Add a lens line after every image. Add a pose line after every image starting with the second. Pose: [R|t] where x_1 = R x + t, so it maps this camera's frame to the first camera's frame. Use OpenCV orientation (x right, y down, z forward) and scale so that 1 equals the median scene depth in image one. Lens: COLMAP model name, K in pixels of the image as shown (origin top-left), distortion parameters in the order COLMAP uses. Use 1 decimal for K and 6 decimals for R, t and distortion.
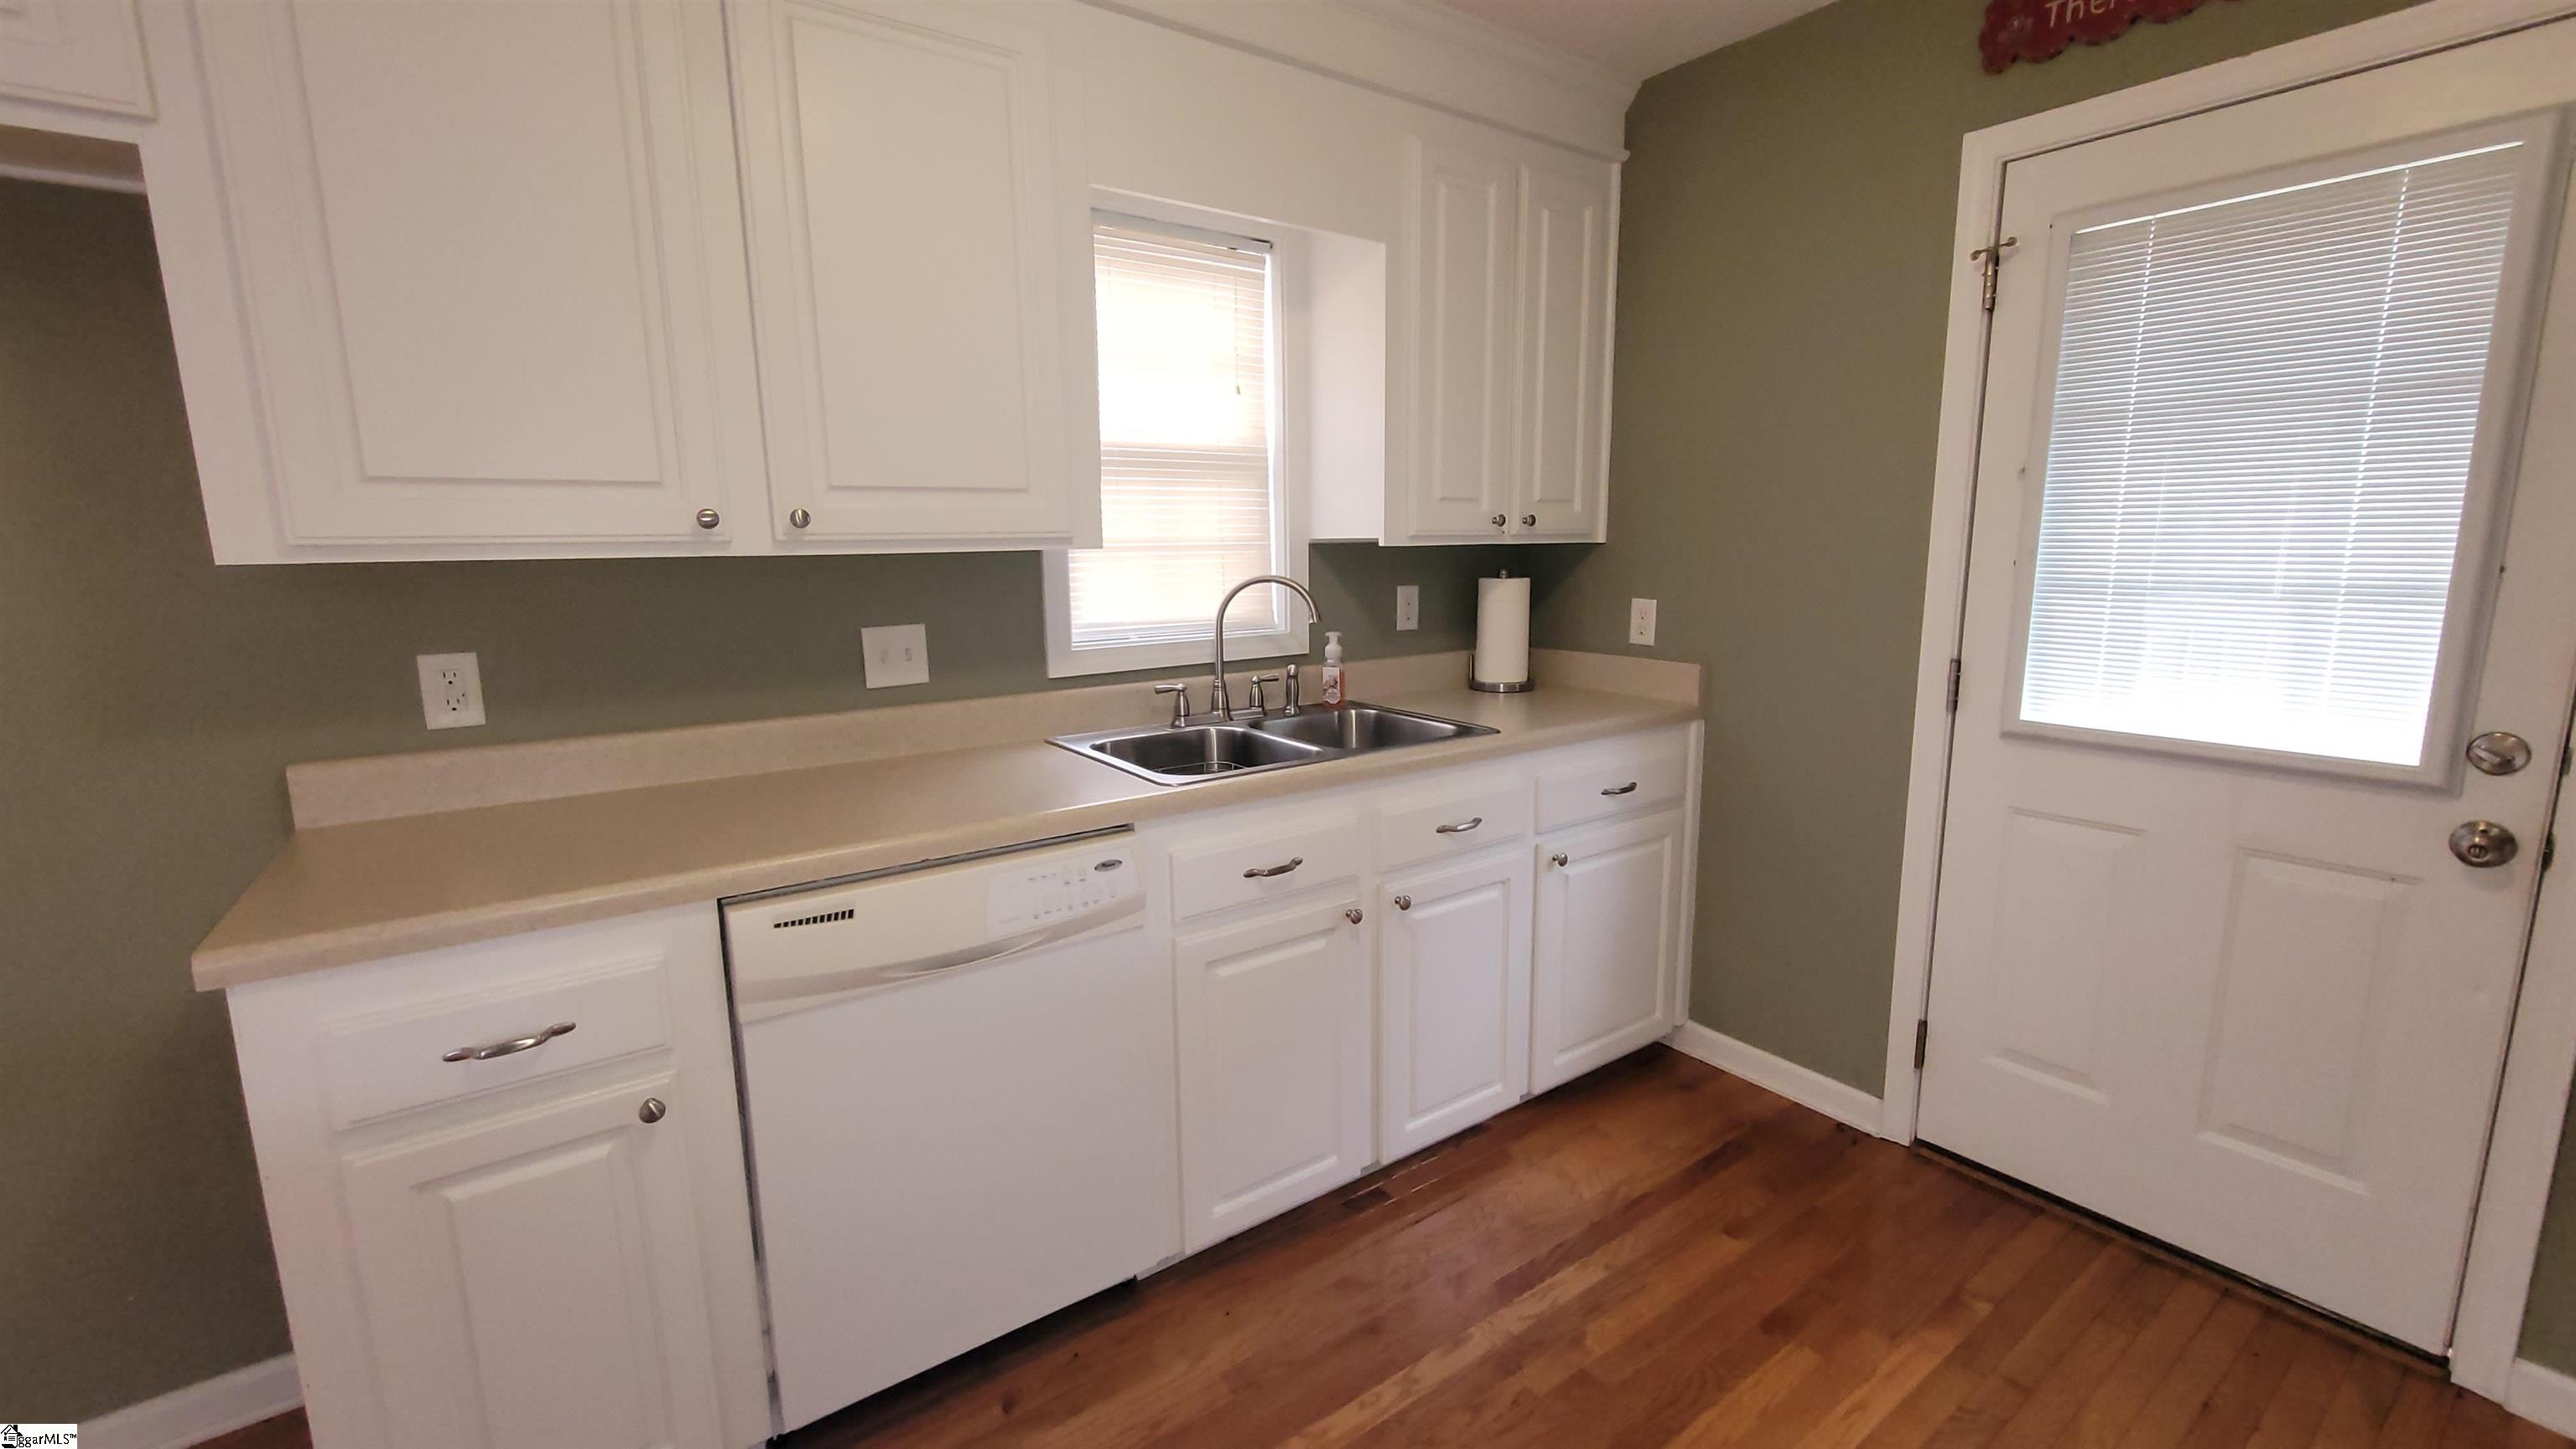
lens RADIAL K [[1037.4, 0, 1287.8], [0, 1037.4, 714.3], [0, 0, 1]] dist [-0.010481, -0.000380]
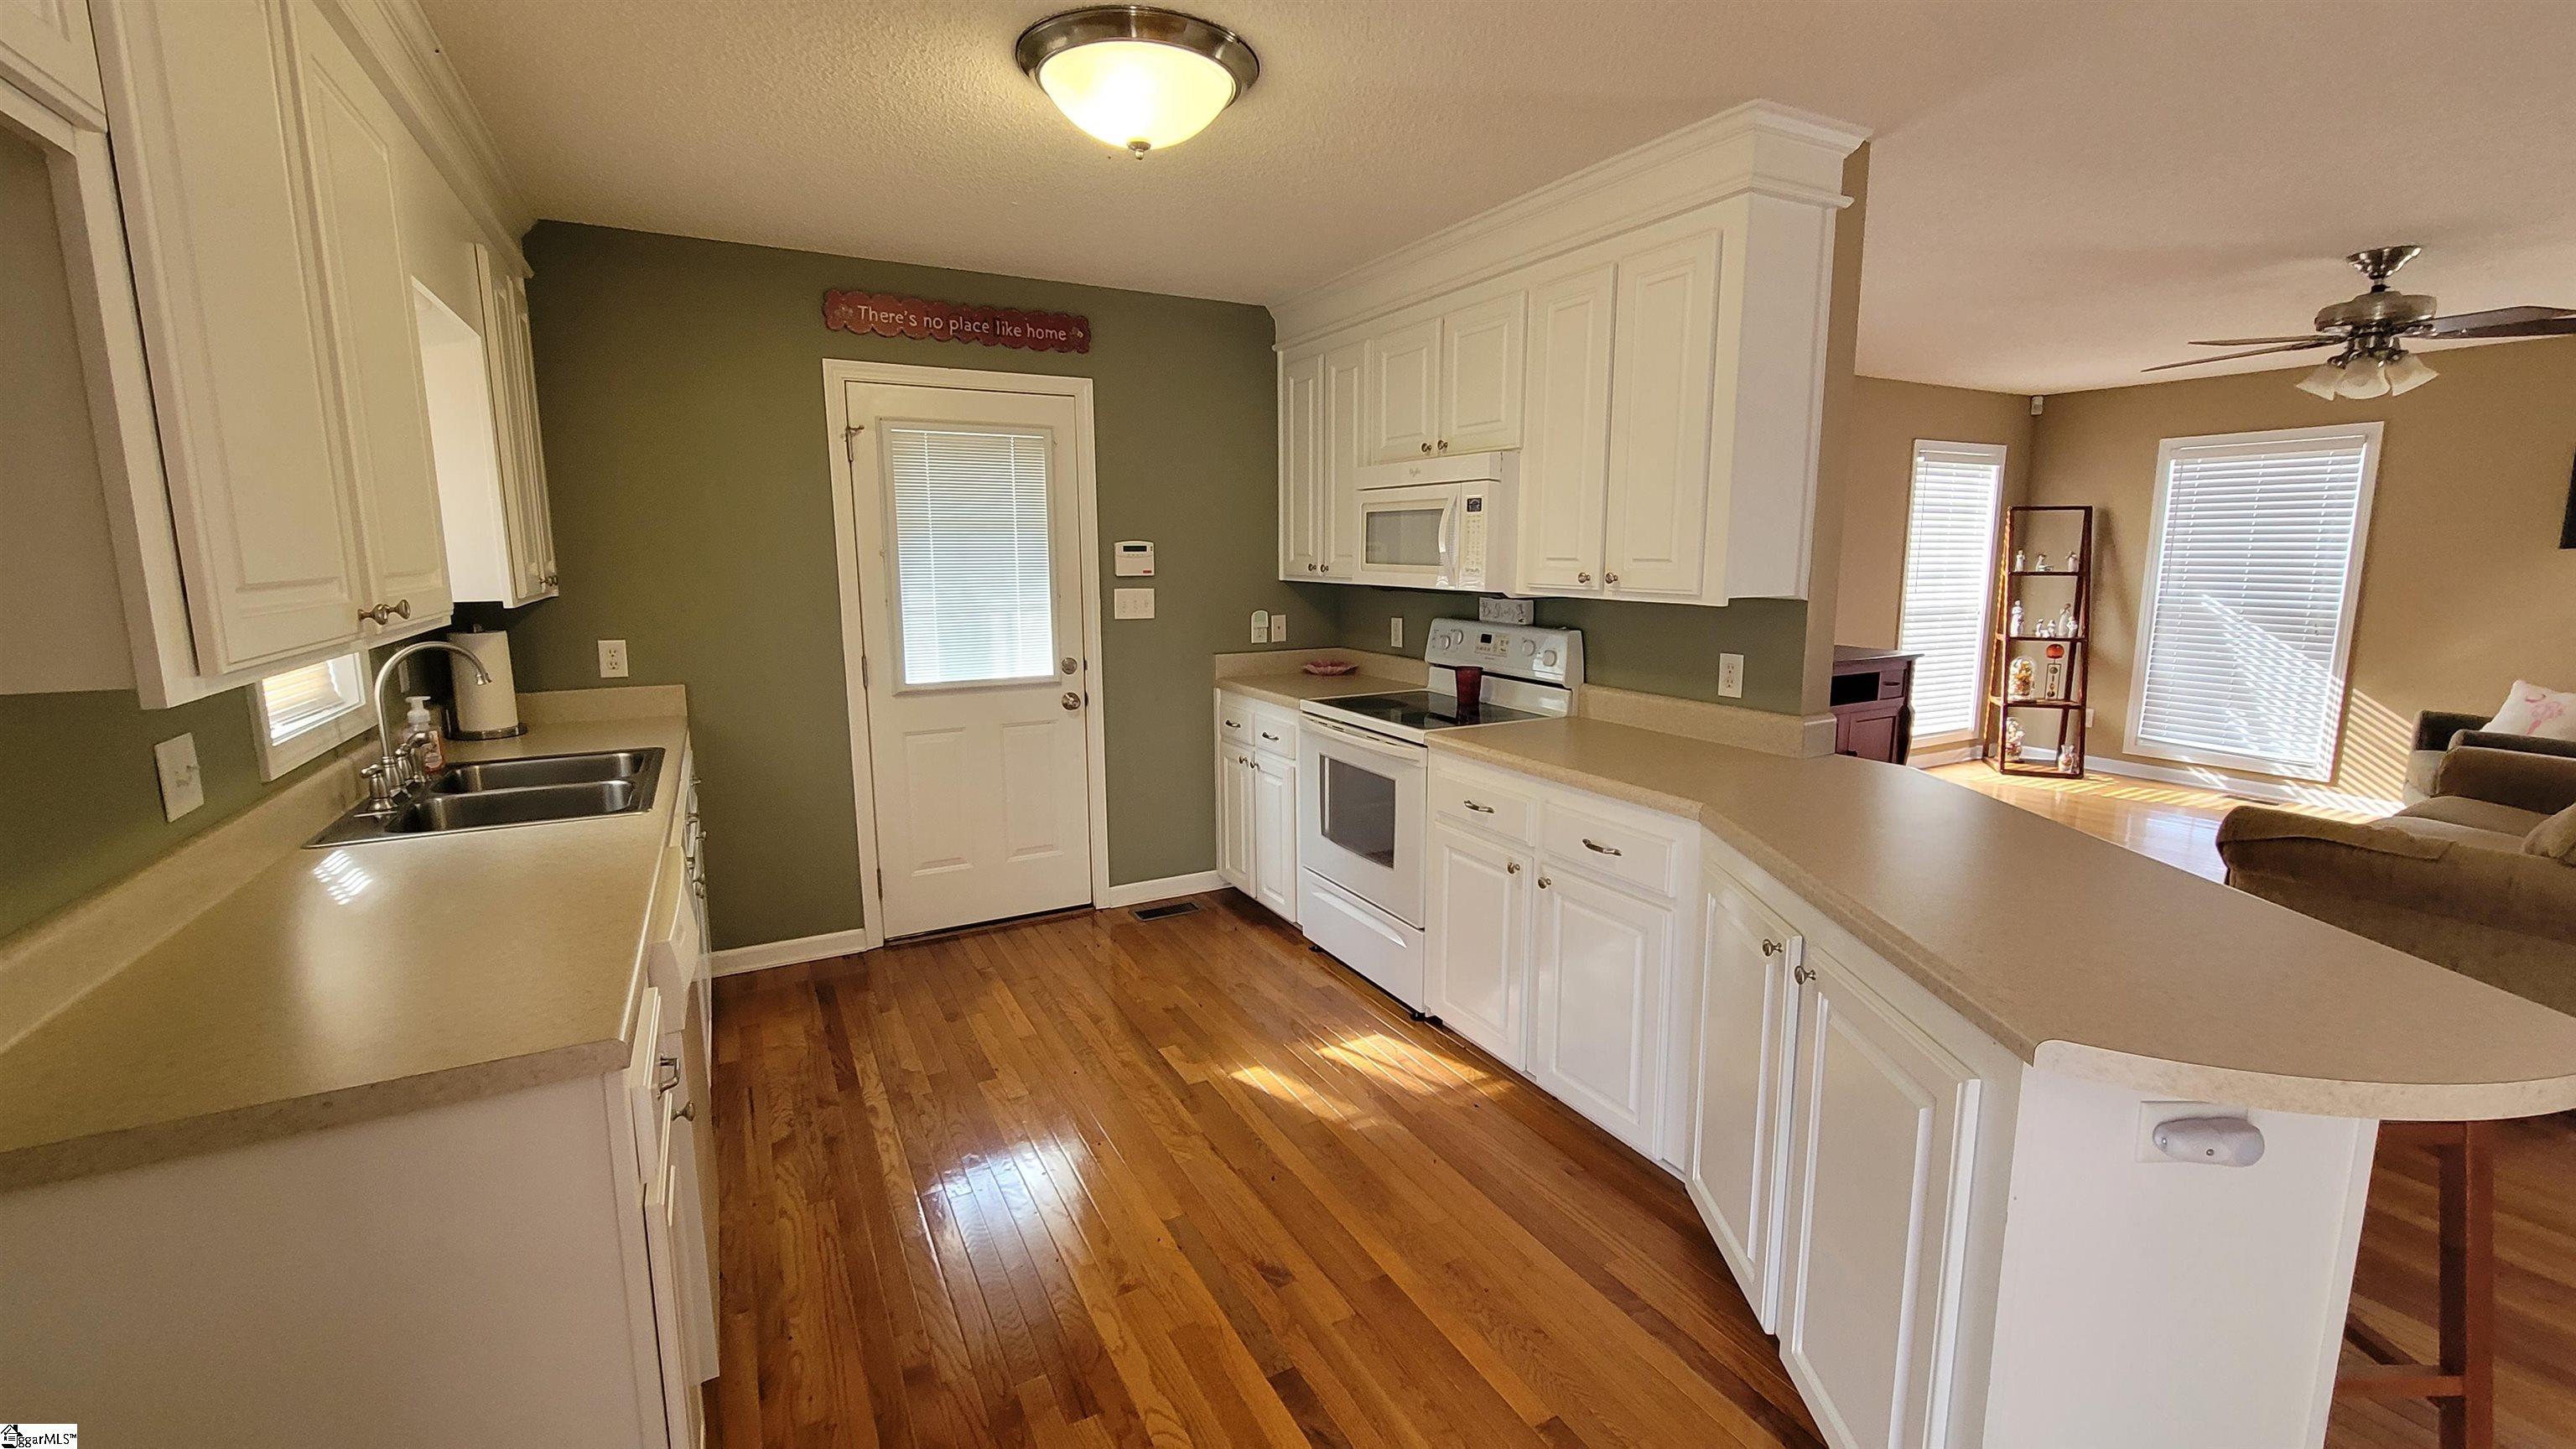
lens RADIAL K [[1037.4, 0, 1287.8], [0, 1037.4, 714.3], [0, 0, 1]] dist [-0.010481, -0.000380]
pose [[0.119519, -0.146054, 0.982030, -1.043199], [0.164902, 0.978302, 0.125430, -0.062119], [-0.979042, 0.146947, 0.141010, 0.065016]]
